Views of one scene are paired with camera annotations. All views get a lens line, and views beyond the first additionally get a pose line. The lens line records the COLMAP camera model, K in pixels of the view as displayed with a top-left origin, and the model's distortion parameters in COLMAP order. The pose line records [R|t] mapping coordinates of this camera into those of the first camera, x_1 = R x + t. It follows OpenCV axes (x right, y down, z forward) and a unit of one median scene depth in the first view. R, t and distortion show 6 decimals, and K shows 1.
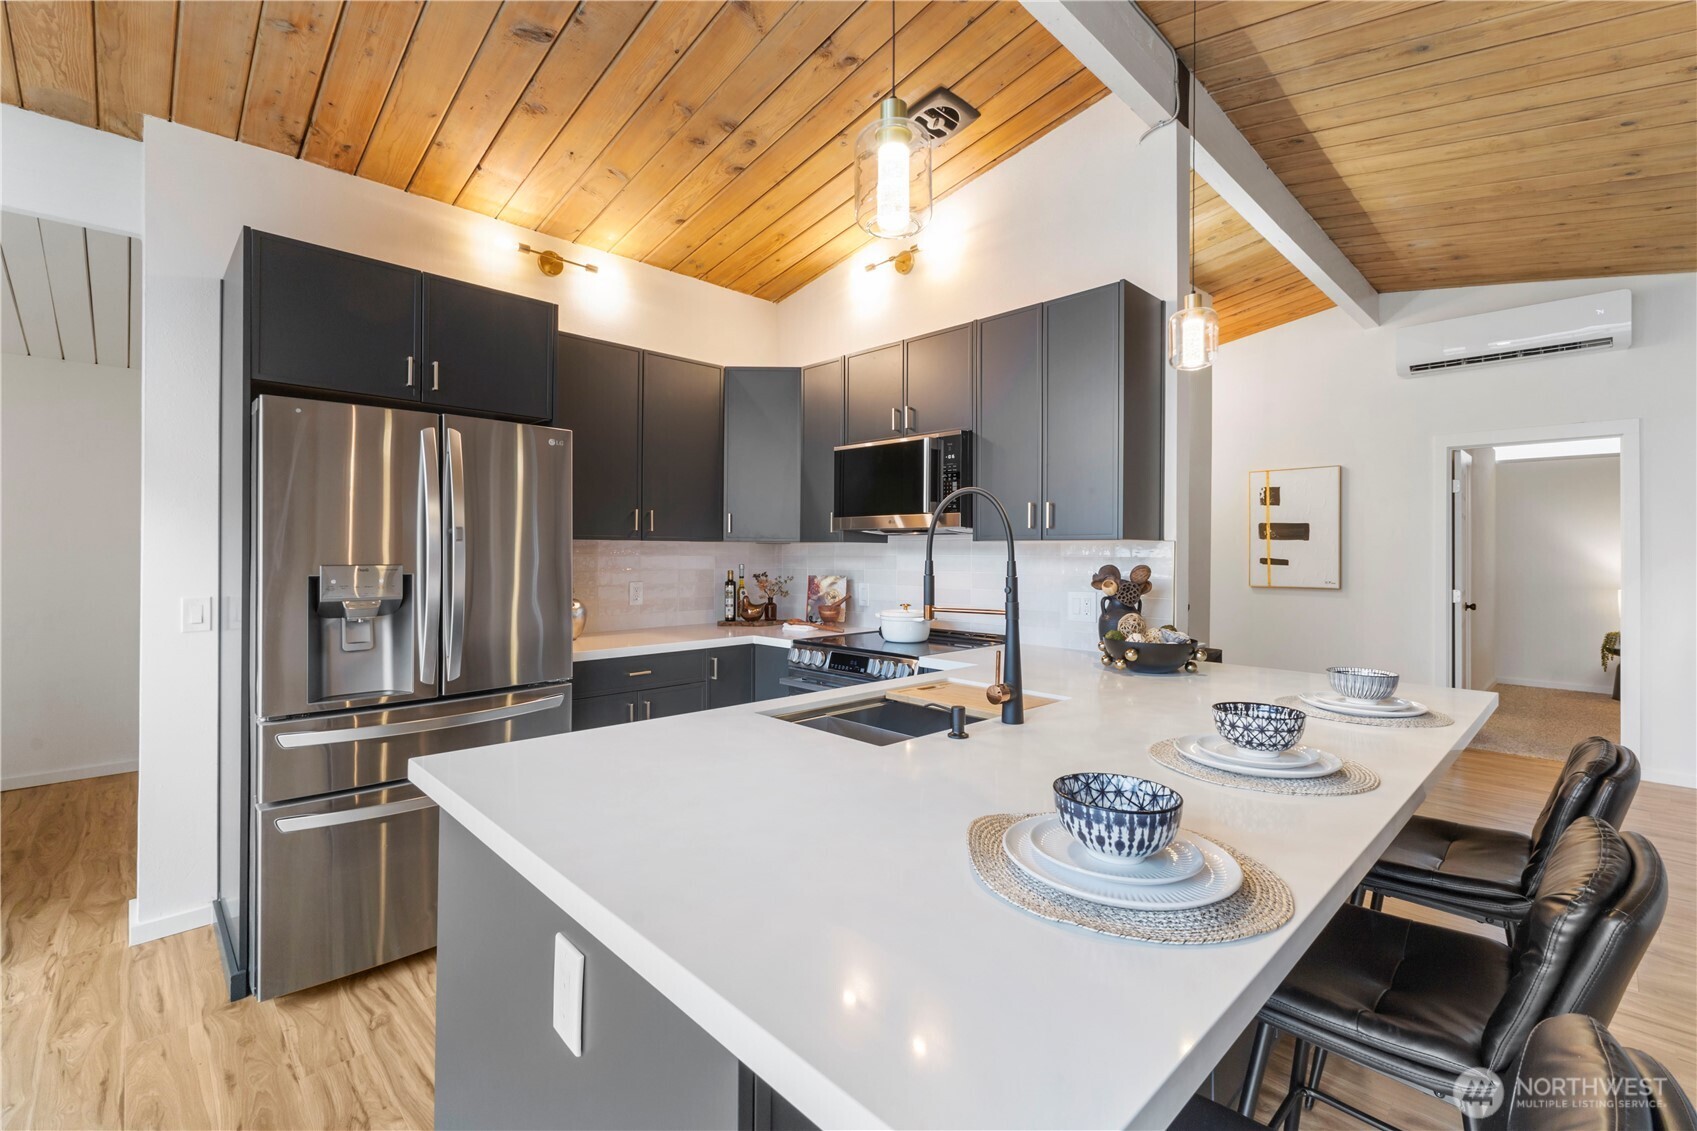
lens RADIAL K [[738.4, 0, 849.4], [0, 738.4, 553.0], [0, 0, 1]] dist [0.009730, -0.004667]
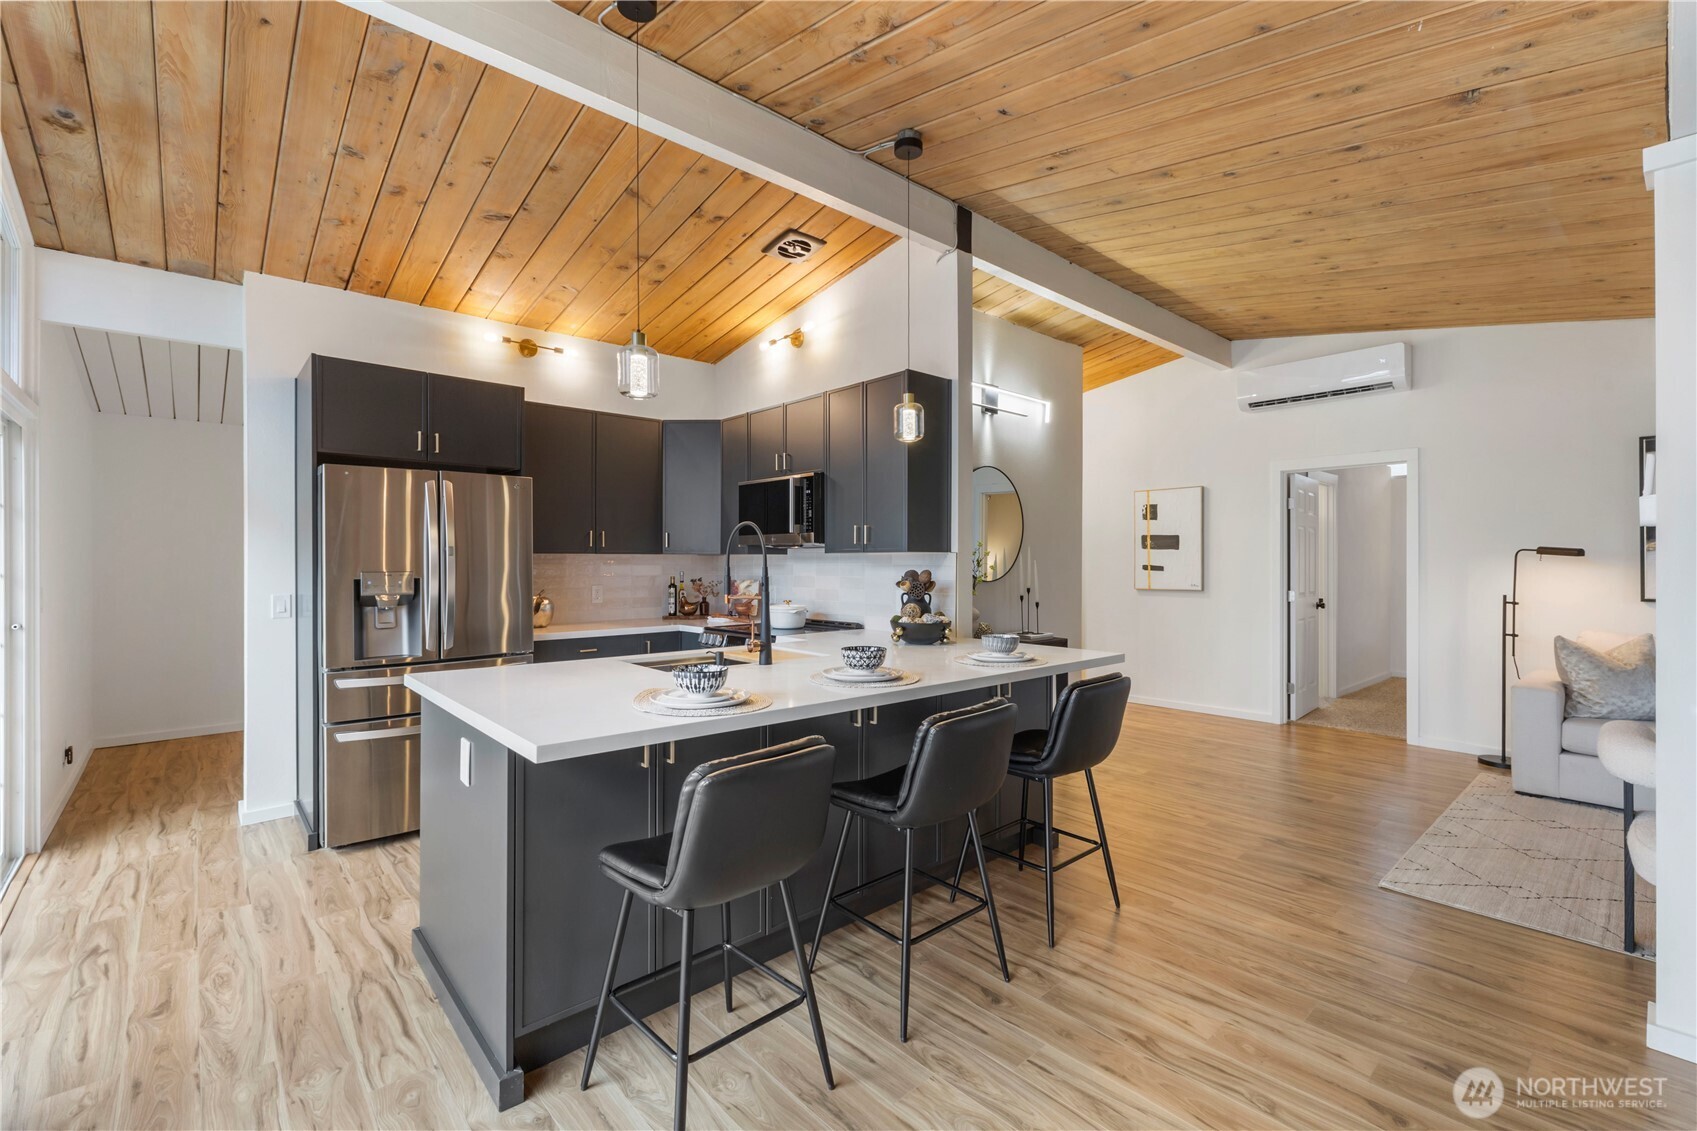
lens RADIAL K [[738.4, 0, 849.0], [0, 738.4, 566.2], [0, 0, 1]] dist [0.009730, -0.004667]
pose [[0.998908, -0.004863, -0.046463, 0.289061], [0.005113, 0.999973, 0.005257, 0.001018], [0.046436, -0.005489, 0.998906, -0.383516]]
